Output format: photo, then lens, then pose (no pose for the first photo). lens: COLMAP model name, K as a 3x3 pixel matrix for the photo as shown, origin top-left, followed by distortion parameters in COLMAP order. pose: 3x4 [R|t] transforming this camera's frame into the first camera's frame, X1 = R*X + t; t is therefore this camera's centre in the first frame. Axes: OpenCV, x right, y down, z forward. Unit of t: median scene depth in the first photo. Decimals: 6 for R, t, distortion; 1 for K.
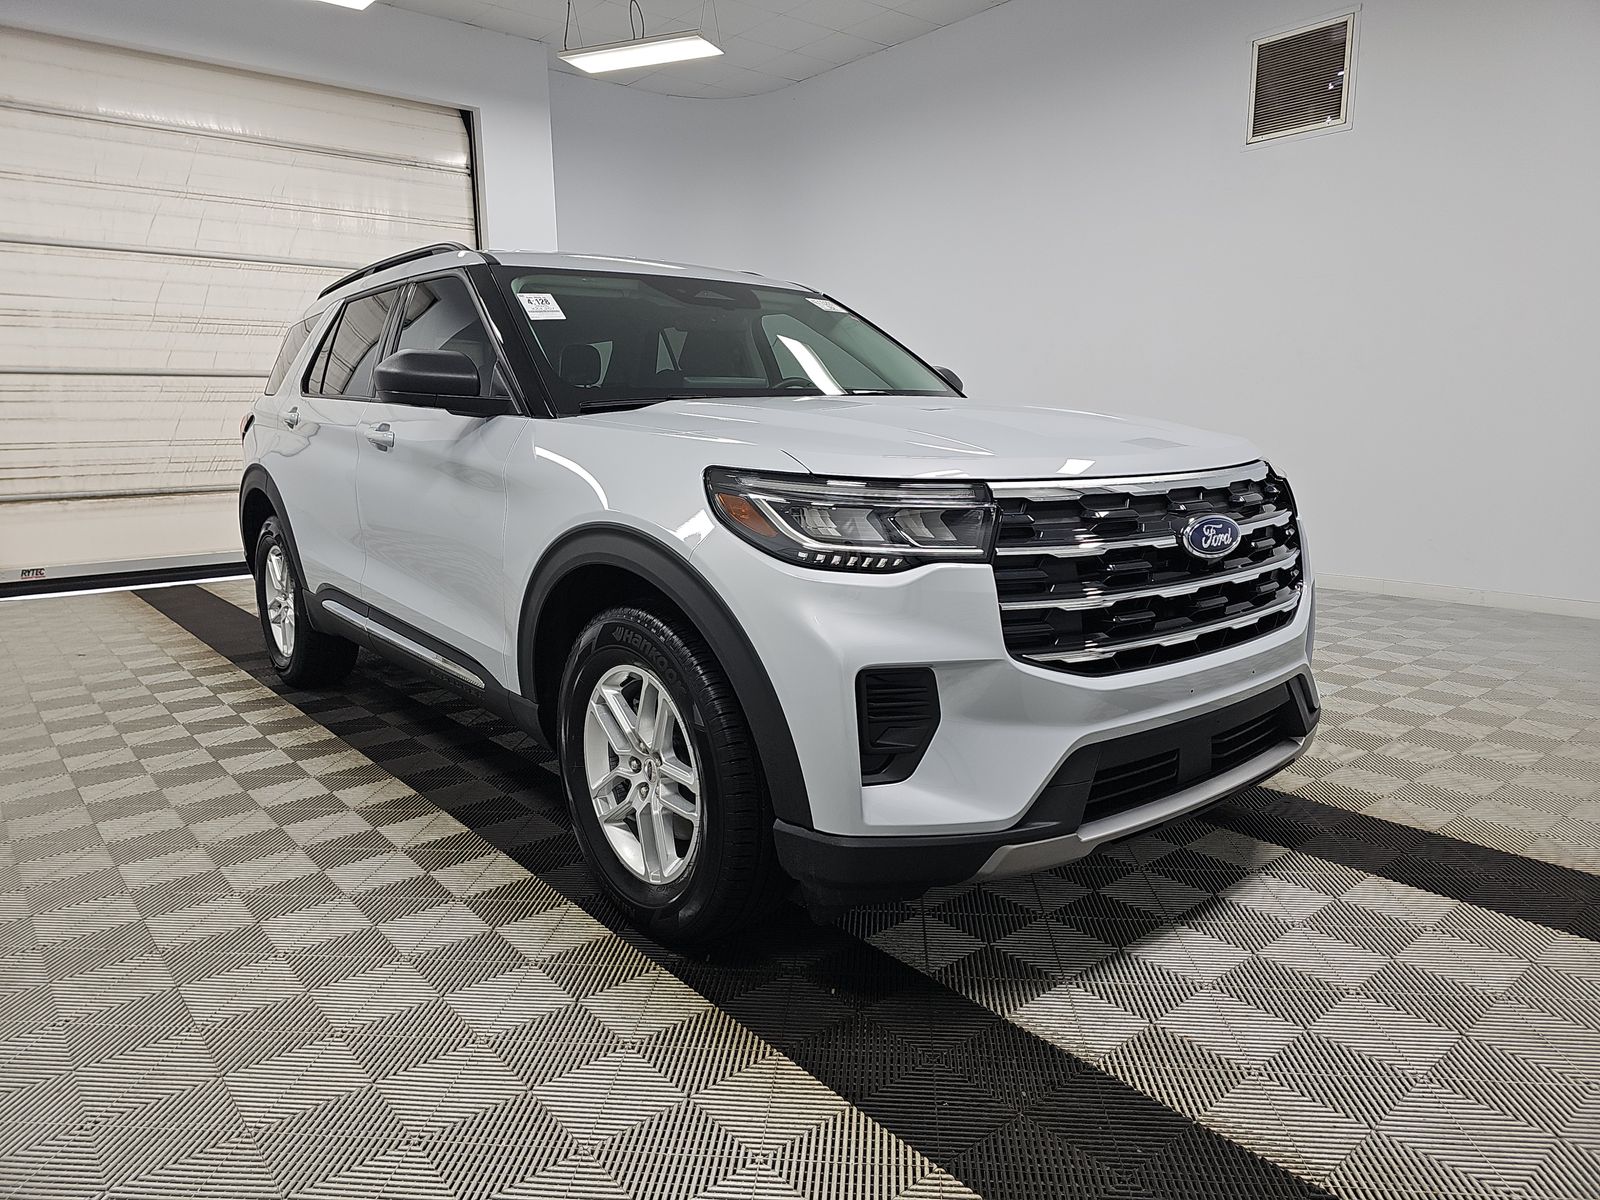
lens RADIAL K [[1085.3, 0, 789.6], [0, 1085.3, 519.7], [0, 0, 1]] dist [0.018164, 0.002301]
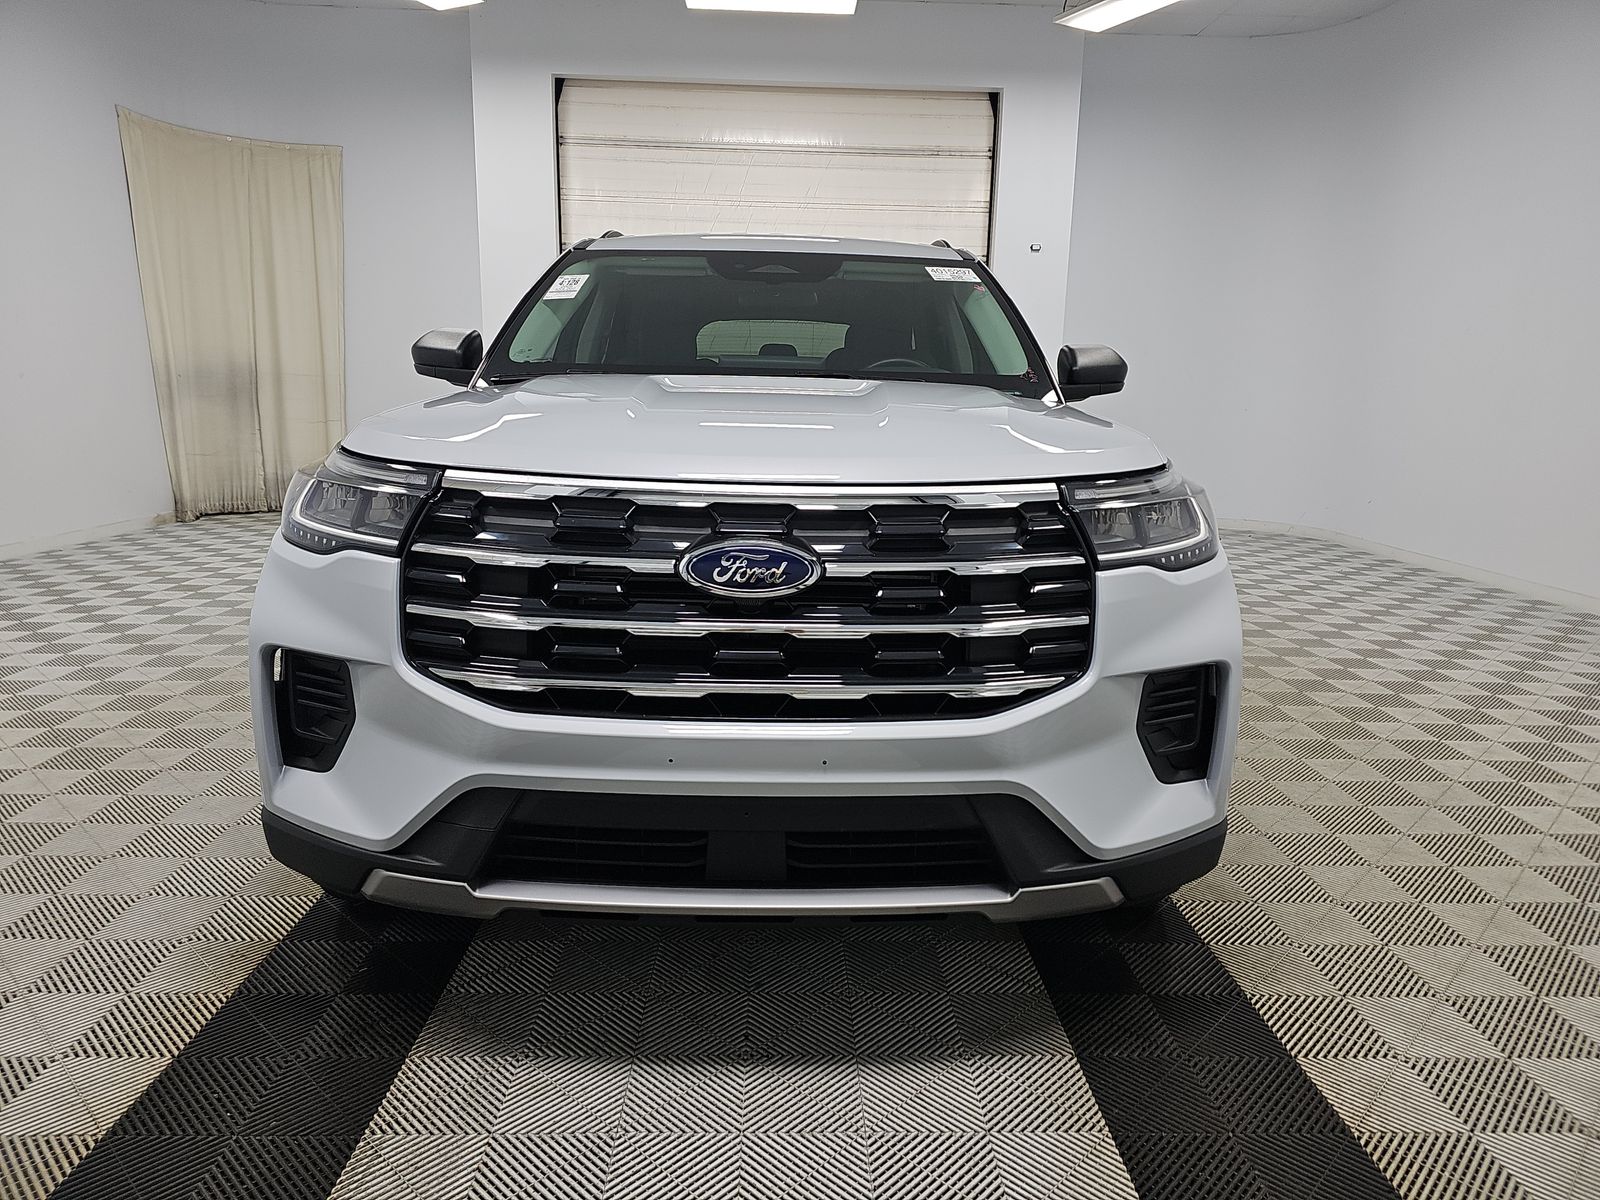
lens RADIAL K [[1085.3, 0, 789.6], [0, 1085.3, 519.7], [0, 0, 1]] dist [0.018164, 0.002301]
pose [[0.779574, 0.099360, -0.618378, 0.615846], [-0.090887, 0.994832, 0.045270, -0.038234], [0.619680, 0.020911, 0.784576, 0.306934]]
